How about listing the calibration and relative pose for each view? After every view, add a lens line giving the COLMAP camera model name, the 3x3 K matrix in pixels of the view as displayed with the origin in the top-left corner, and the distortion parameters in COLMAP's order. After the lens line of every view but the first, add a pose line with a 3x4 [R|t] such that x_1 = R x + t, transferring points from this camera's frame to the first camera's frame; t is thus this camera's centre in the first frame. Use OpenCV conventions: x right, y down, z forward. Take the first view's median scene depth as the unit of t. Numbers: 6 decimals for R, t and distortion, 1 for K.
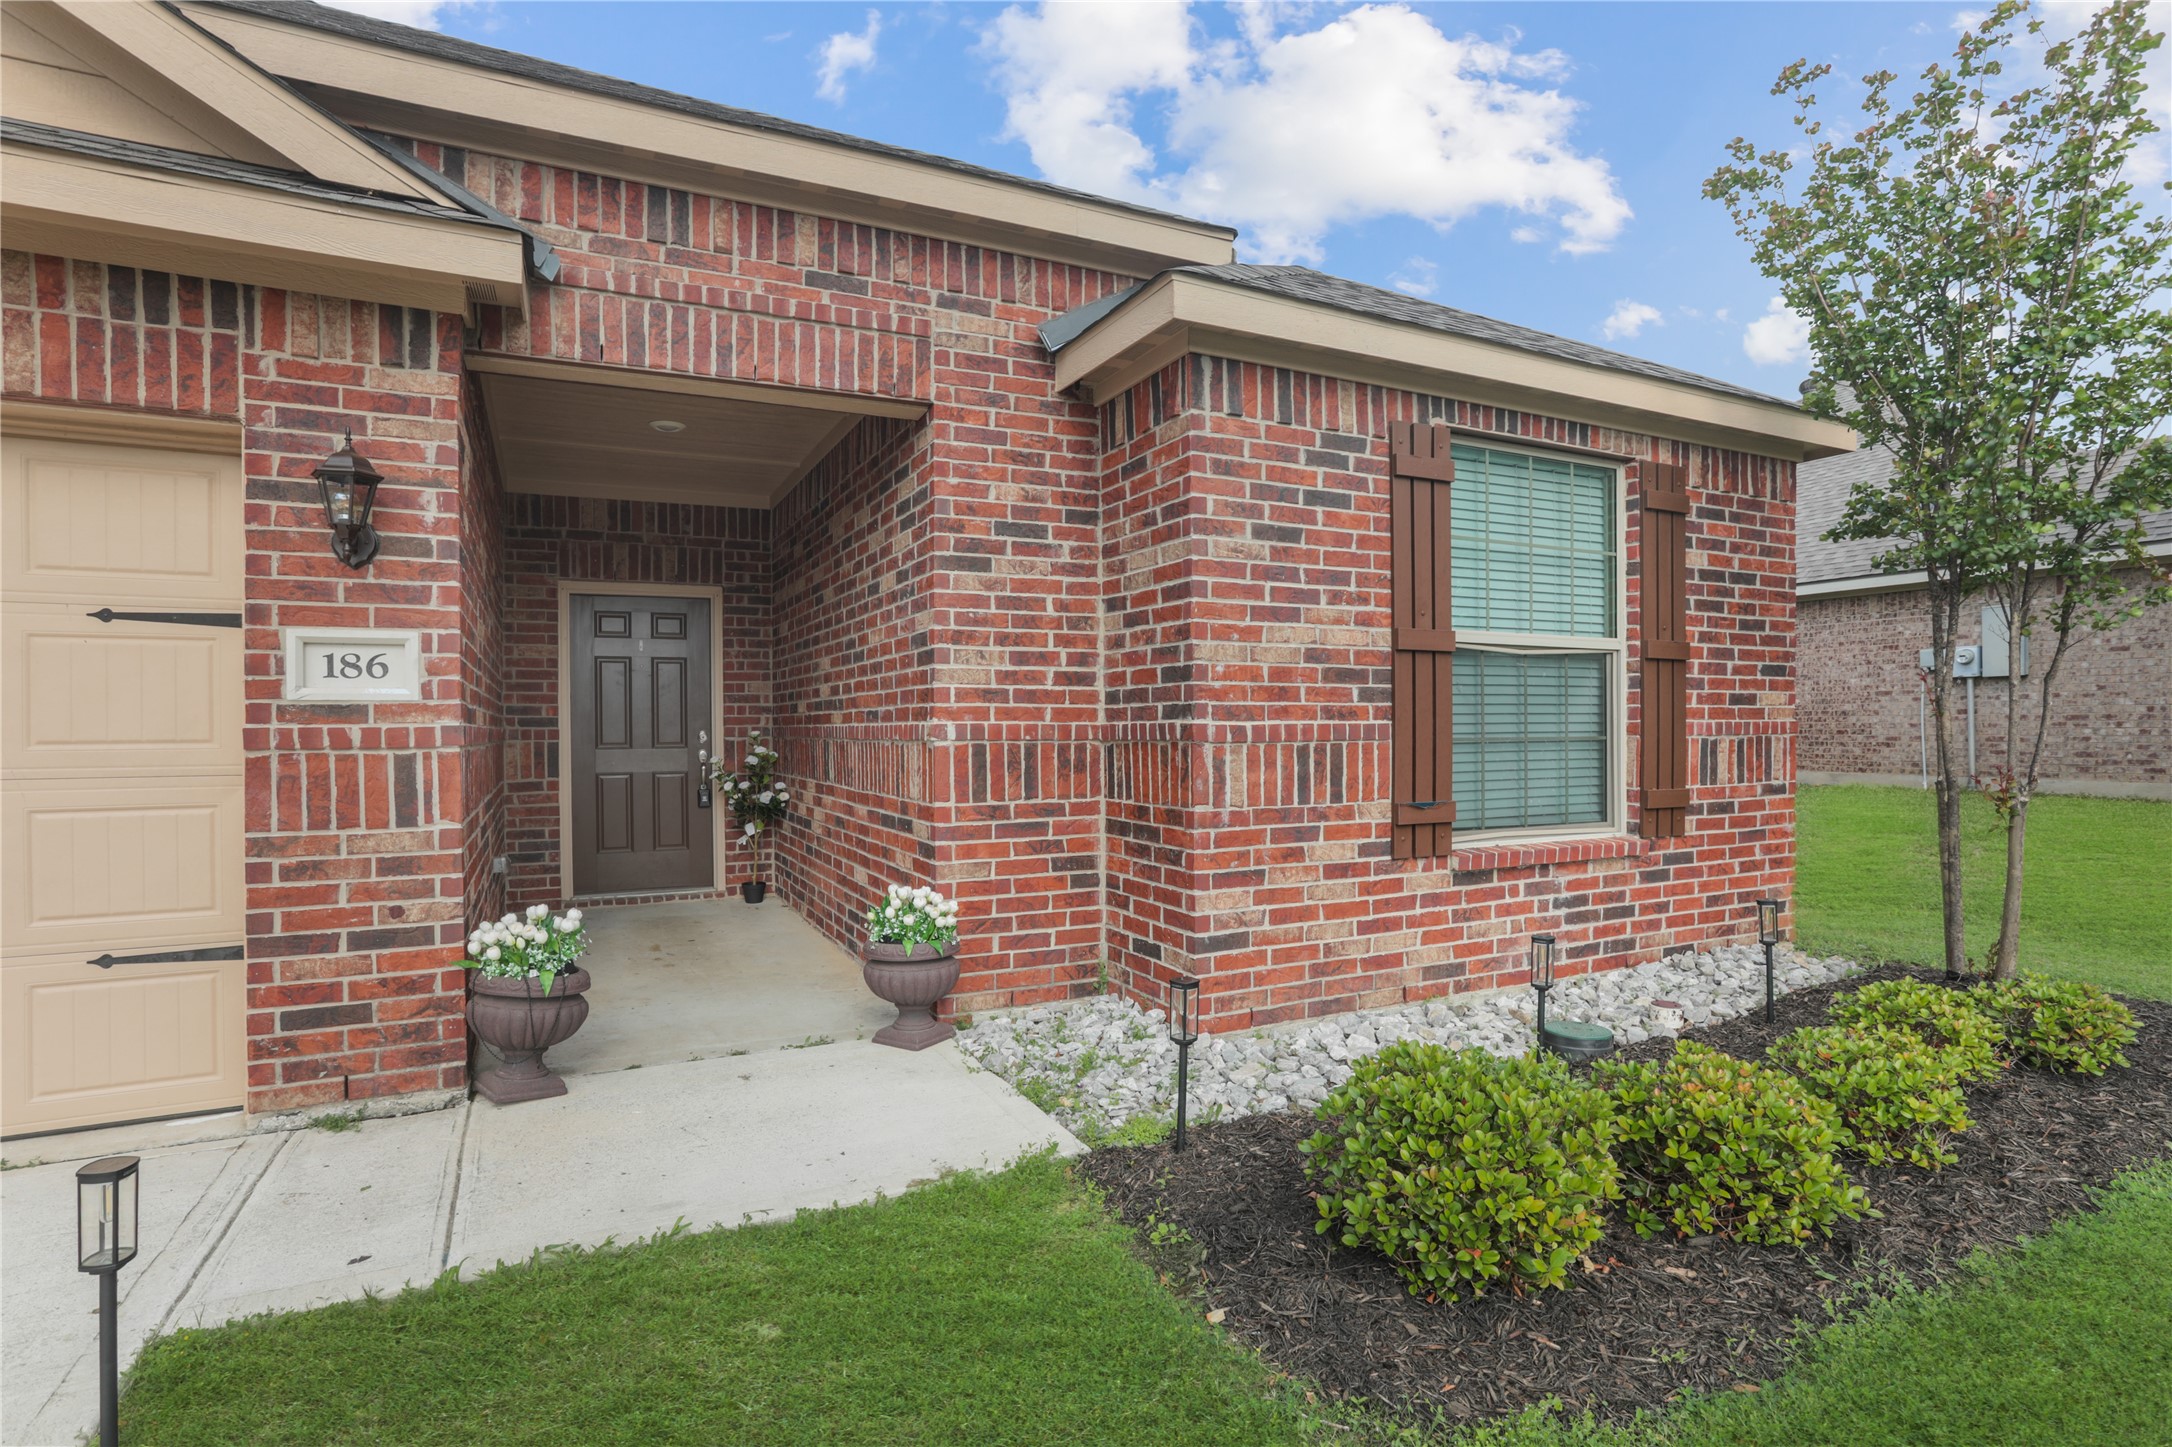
lens RADIAL K [[1094.2, 0, 1123.3], [0, 1094.2, 734.5], [0, 0, 1]] dist [-0.033114, 0.013544]
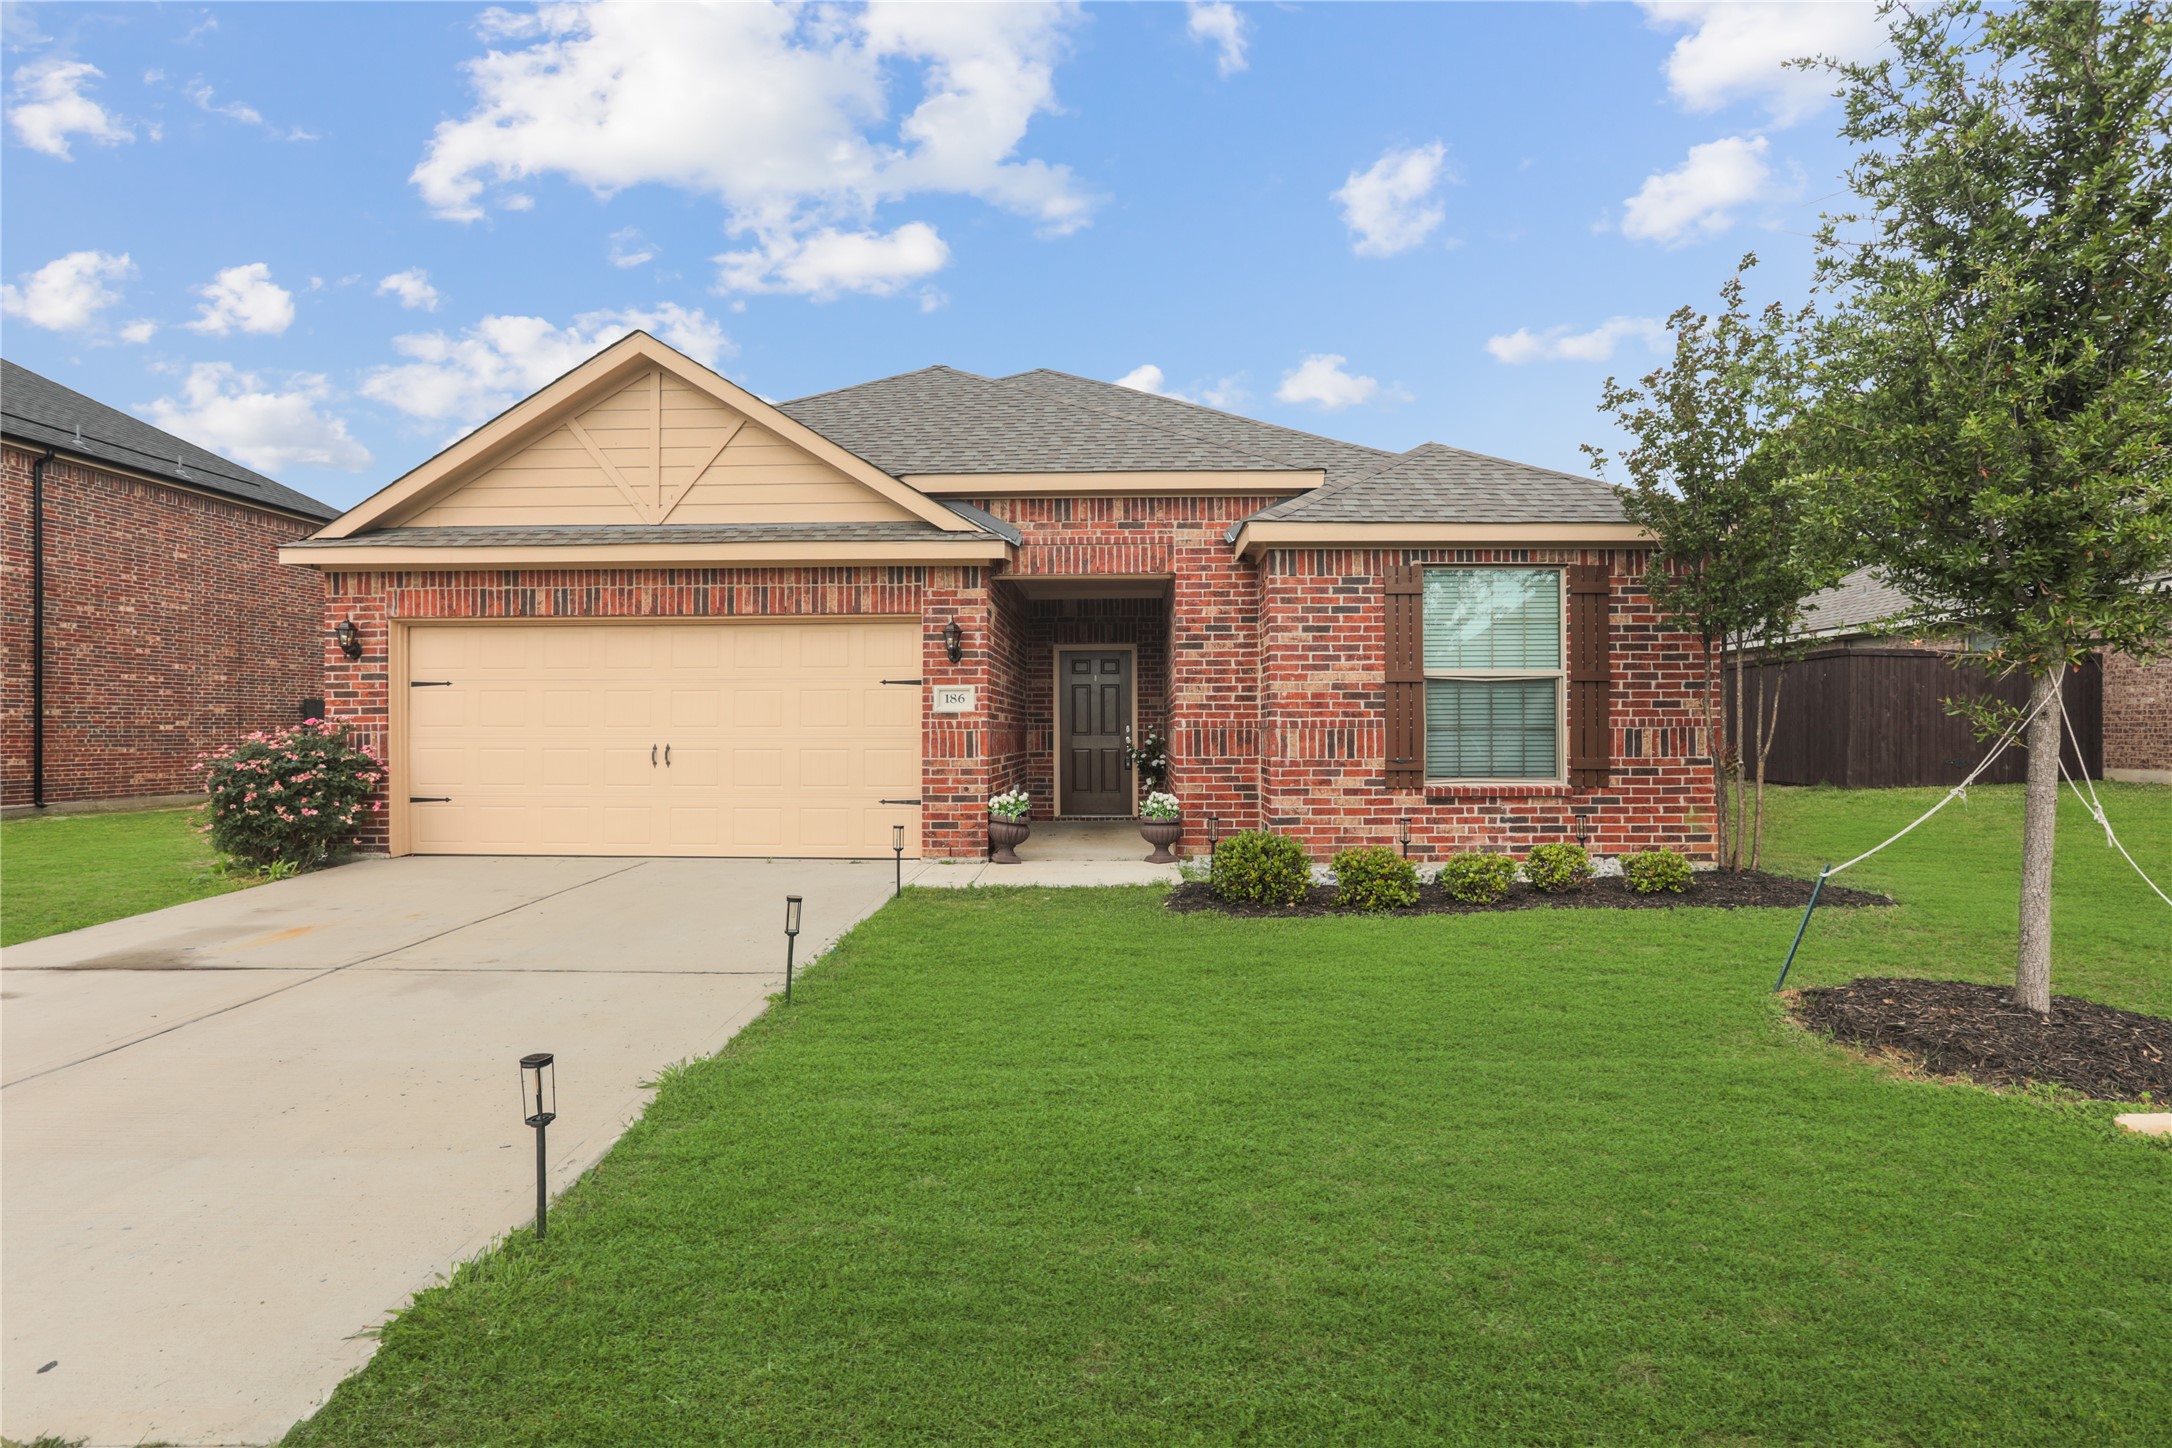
lens RADIAL K [[1094.2, 0, 1087.7], [0, 1094.2, 718.4], [0, 0, 1]] dist [-0.033114, 0.013544]
pose [[0.867585, -0.002582, -0.497283, 0.777574], [-0.005718, 0.999869, -0.015168, 0.021631], [0.497257, 0.016003, 0.867456, -1.002564]]
